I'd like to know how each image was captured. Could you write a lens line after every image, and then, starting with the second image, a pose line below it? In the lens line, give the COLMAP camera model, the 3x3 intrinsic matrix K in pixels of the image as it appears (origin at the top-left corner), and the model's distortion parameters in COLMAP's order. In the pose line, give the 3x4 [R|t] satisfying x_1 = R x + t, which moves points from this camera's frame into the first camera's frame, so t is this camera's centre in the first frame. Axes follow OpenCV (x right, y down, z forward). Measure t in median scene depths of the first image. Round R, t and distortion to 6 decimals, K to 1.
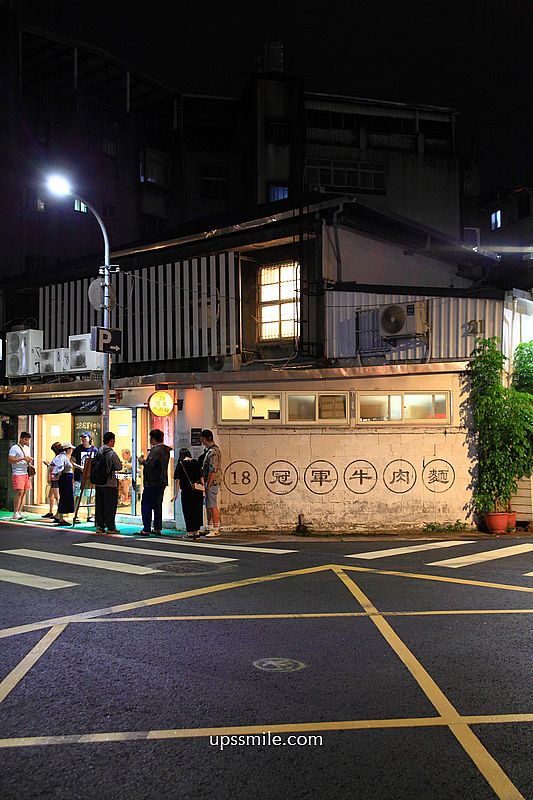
lens RADIAL K [[832.7, 0, 266.5], [0, 832.7, 400.0], [0, 0, 1]] dist [0.002377, -0.000784]
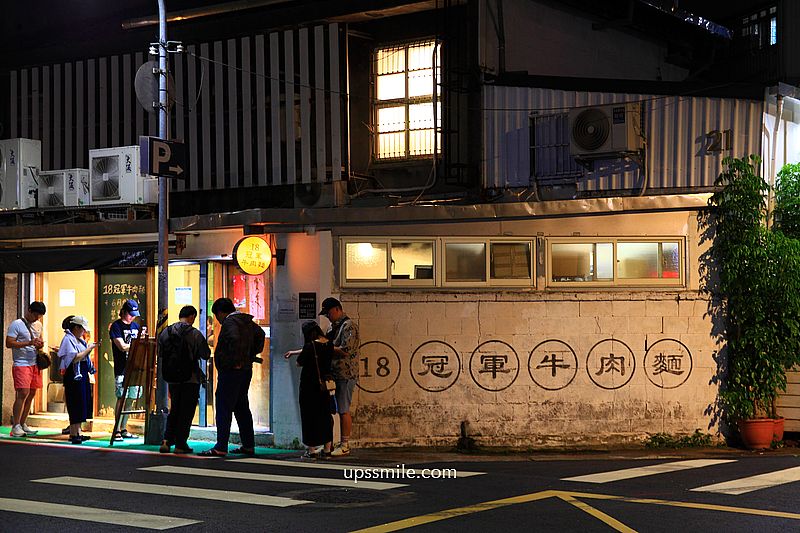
lens RADIAL K [[1316.4, 0, 400.0], [0, 1316.4, 266.5], [0, 0, 1]] dist [0.196585, 0.049884]
pose [[0.997066, 0.000963, 0.076545, -0.090112], [-0.001705, 0.999952, 0.009620, 0.003074], [-0.076533, -0.009723, 0.997020, -0.049318]]
